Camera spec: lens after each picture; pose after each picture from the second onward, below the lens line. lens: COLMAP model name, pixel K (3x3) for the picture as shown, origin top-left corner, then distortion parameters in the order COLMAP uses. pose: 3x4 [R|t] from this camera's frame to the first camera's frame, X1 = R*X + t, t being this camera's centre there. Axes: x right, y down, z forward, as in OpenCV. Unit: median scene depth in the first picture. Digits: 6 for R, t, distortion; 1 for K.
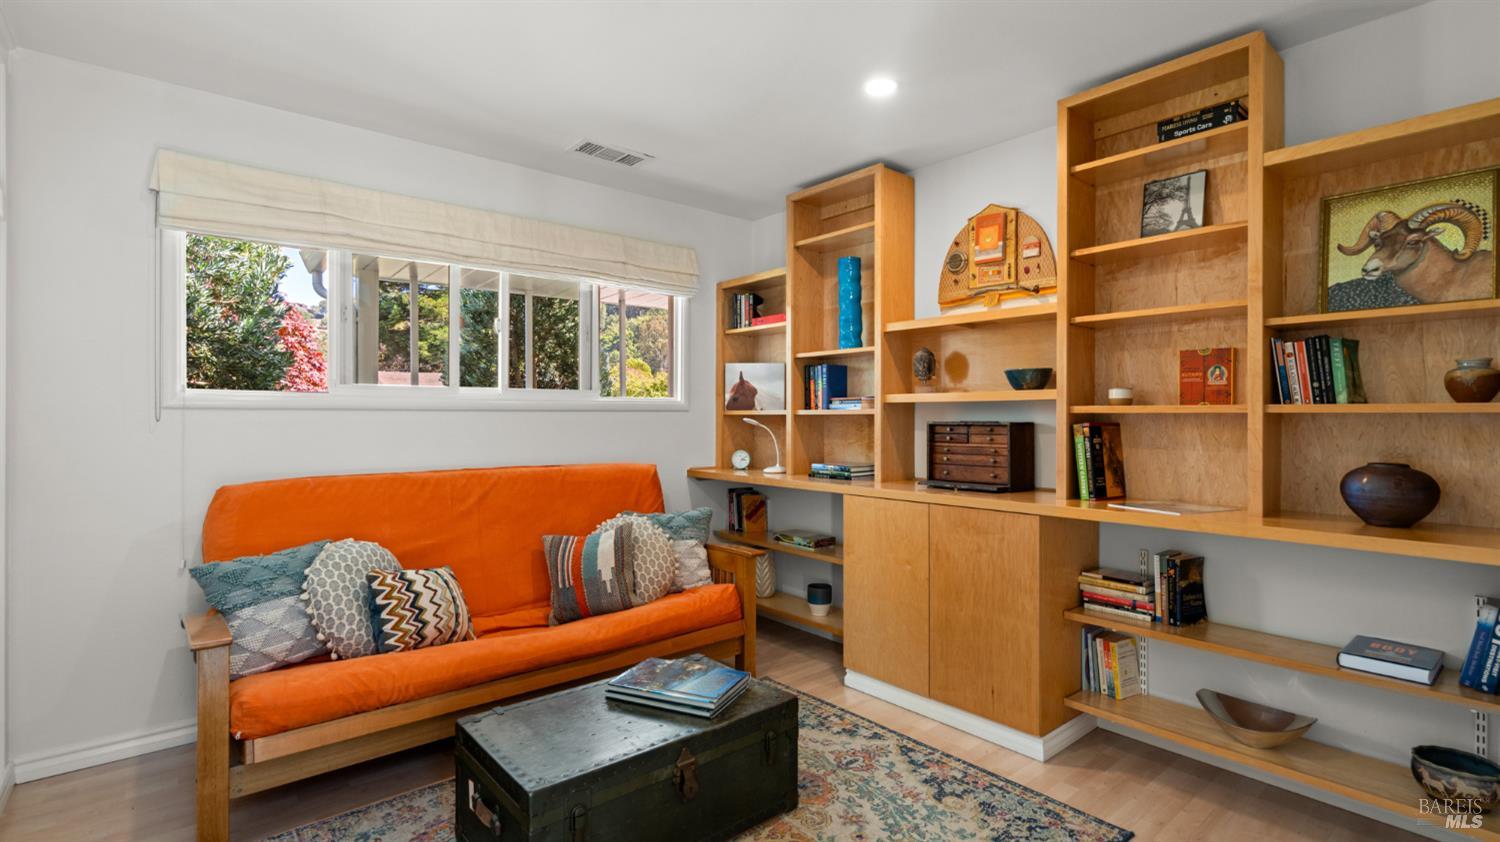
lens RADIAL K [[700.4, 0, 773.2], [0, 700.4, 417.5], [0, 0, 1]] dist [-0.016637, 0.004902]
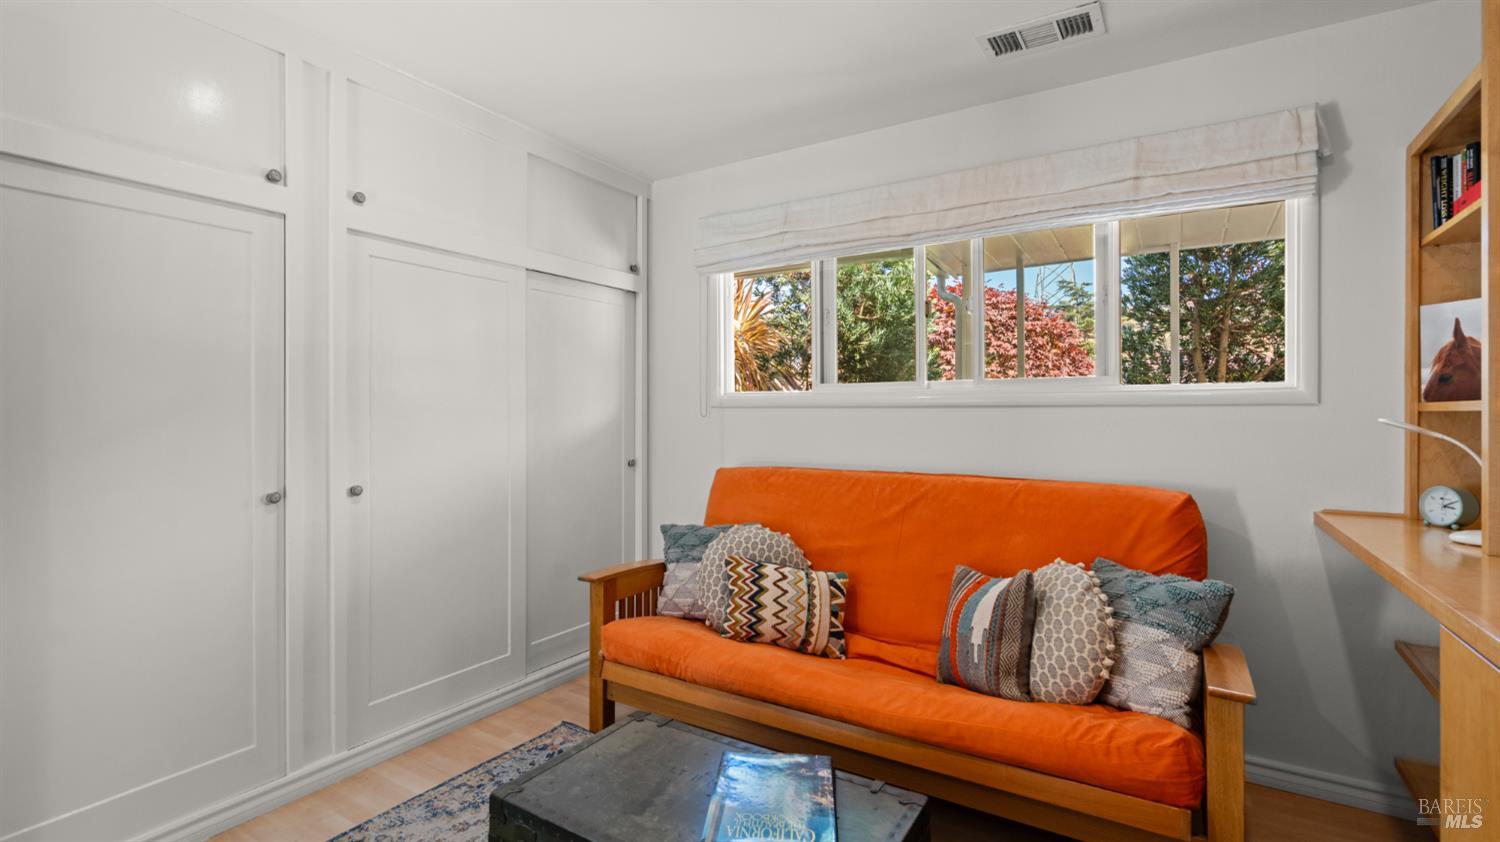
lens RADIAL K [[700.4, 0, 749.6], [0, 700.4, 414.7], [0, 0, 1]] dist [-0.016637, 0.004902]
pose [[0.263860, 0.002622, -0.964557, 0.402050], [-0.001649, 0.999996, 0.002267, -0.002648], [0.964560, 0.000992, 0.263864, 0.614308]]
